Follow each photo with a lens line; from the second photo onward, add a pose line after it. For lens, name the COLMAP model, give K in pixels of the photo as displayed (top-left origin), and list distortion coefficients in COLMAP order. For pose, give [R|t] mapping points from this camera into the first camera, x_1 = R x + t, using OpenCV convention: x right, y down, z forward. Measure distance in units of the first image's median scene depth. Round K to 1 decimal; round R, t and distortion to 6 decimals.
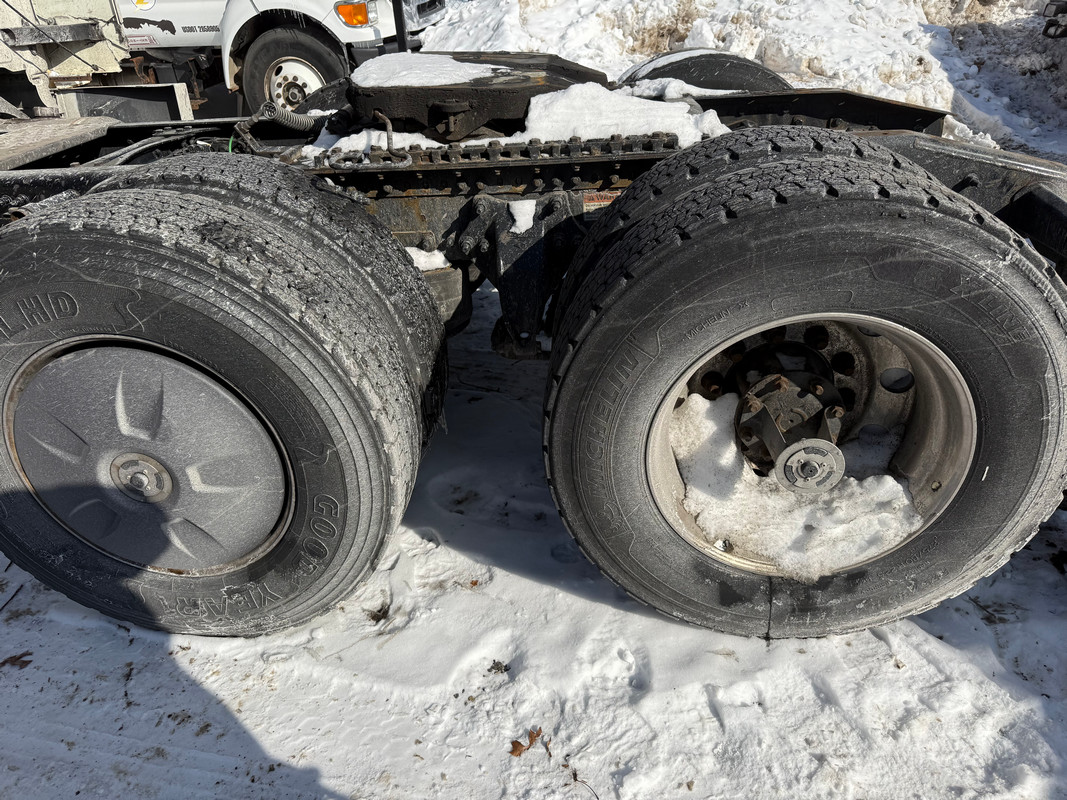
lens RADIAL K [[749.8, 0, 534.6], [0, 749.8, 399.7], [0, 0, 1]] dist [0.013945, -0.004889]
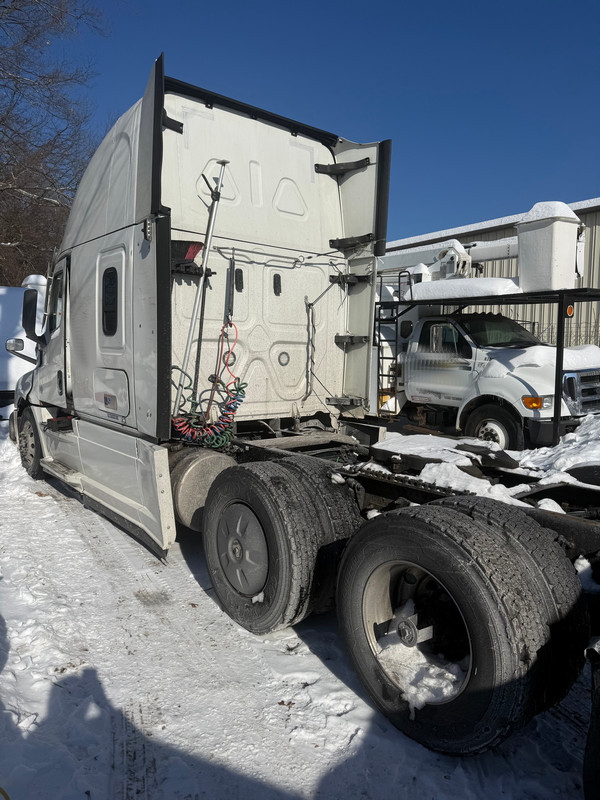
lens RADIAL K [[562.2, 0, 299.3], [0, 562.2, 398.5], [0, 0, 1]] dist [0.013945, -0.004889]
pose [[0.690821, 0.127156, -0.711757, 0.990929], [-0.410133, 0.879629, -0.240923, 0.009498], [0.595447, 0.458350, 0.659817, -0.520283]]
